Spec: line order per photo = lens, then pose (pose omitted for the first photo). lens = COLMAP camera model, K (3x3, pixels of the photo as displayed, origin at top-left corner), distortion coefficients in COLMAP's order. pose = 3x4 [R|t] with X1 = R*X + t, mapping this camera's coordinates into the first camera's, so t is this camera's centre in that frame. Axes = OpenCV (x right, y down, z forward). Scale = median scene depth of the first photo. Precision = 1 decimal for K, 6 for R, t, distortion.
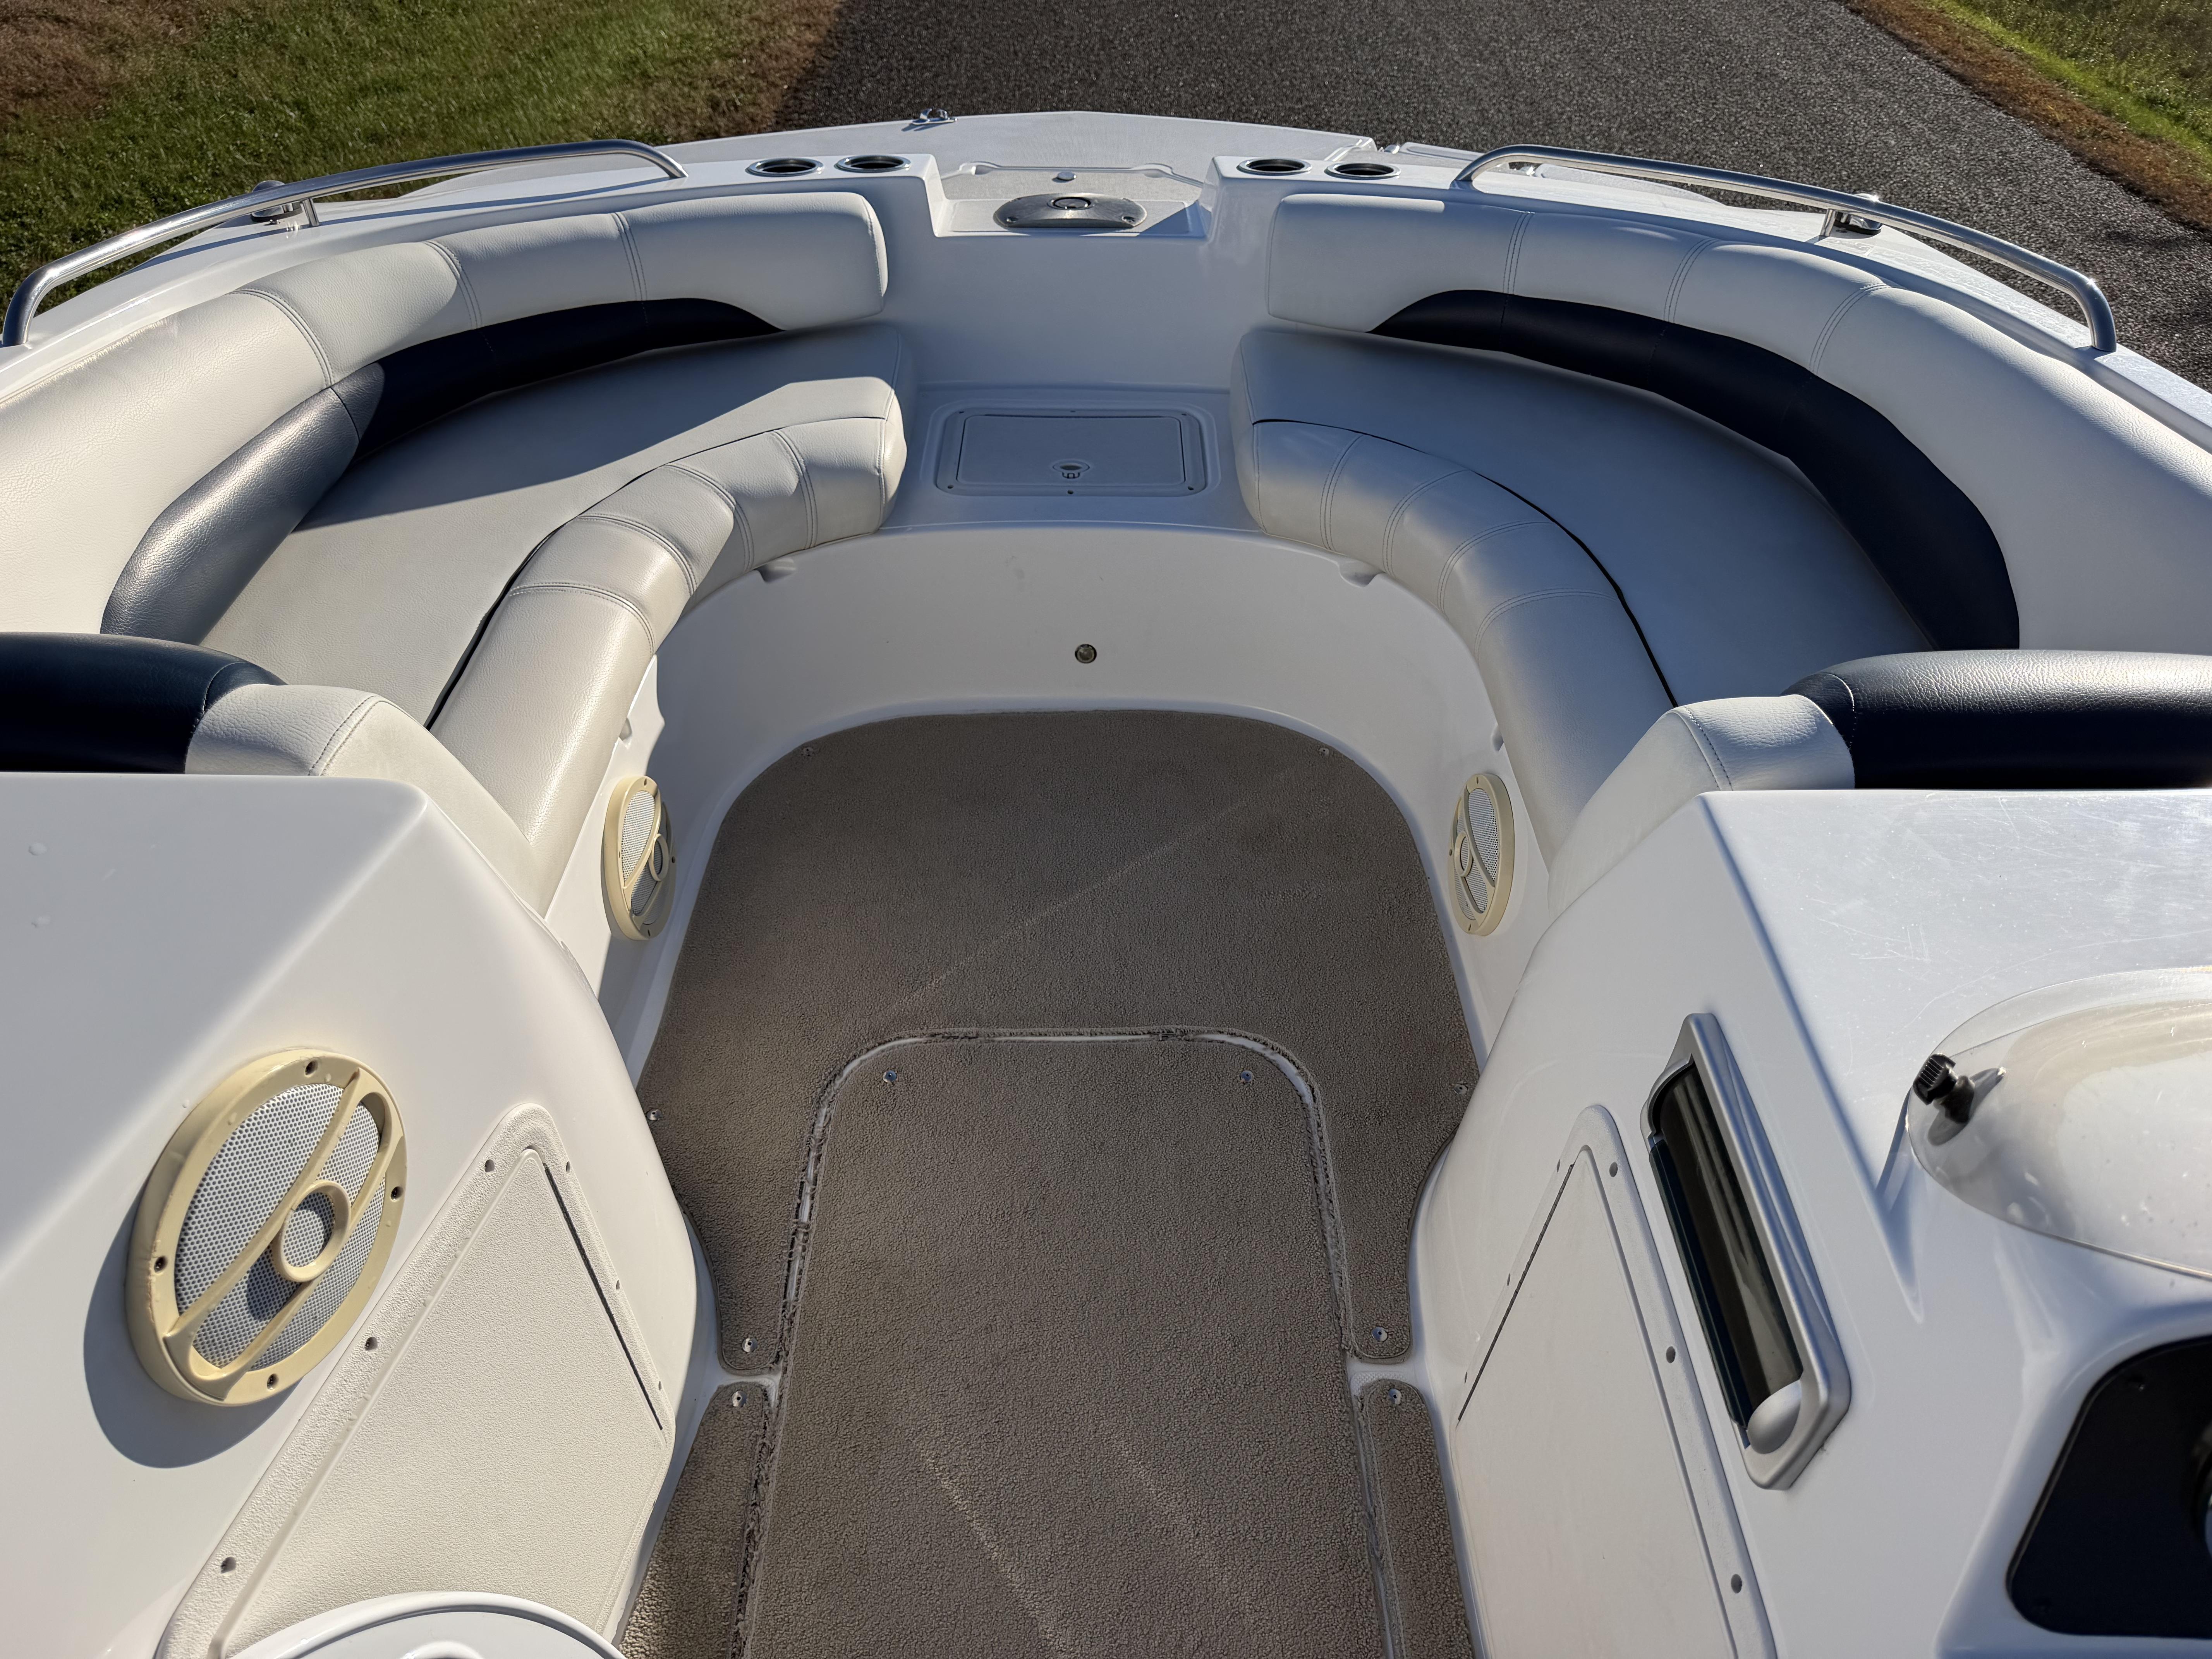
lens RADIAL K [[1574.1, 0, 1107.8], [0, 1574.1, 866.0], [0, 0, 1]] dist [0.012405, -0.017416]
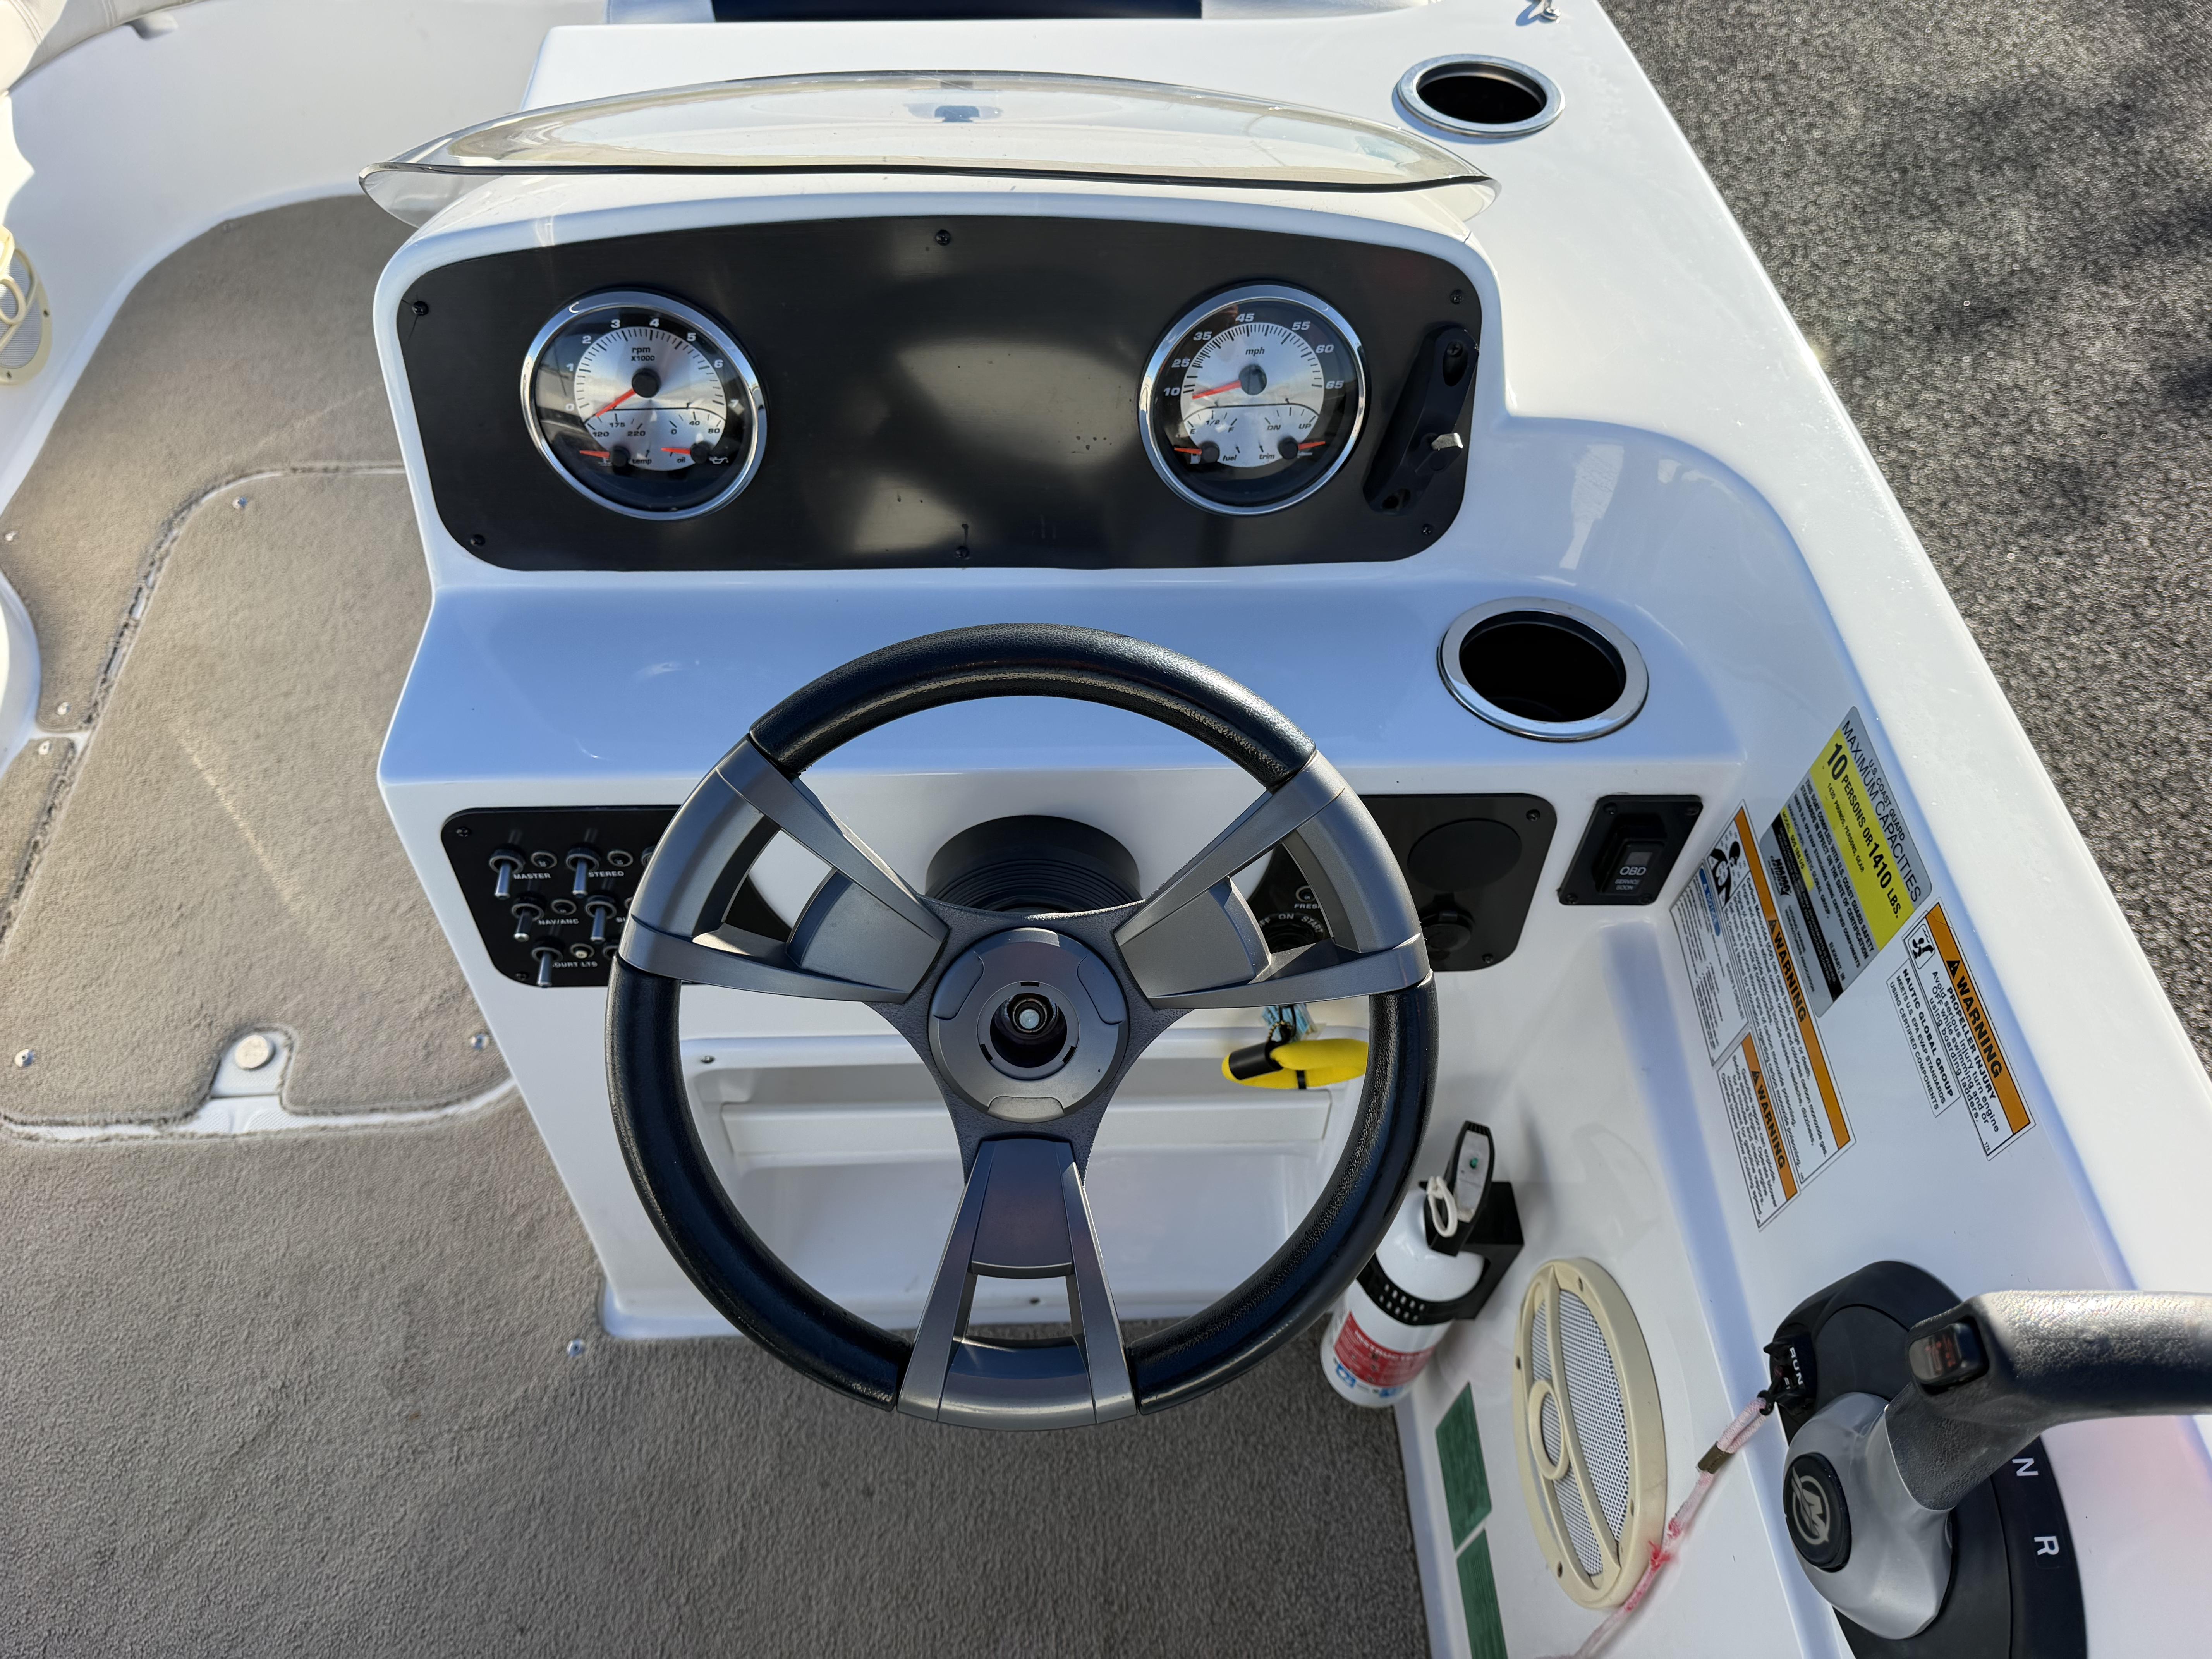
lens RADIAL K [[1614.2, 0, 1108.0], [0, 1614.2, 914.9], [0, 0, 1]] dist [0.032377, -0.050477]
pose [[0.998759, -0.027123, 0.041772, 0.236025], [0.018366, 0.980166, 0.197324, 0.120886], [-0.046296, -0.196312, 0.979448, -0.093855]]
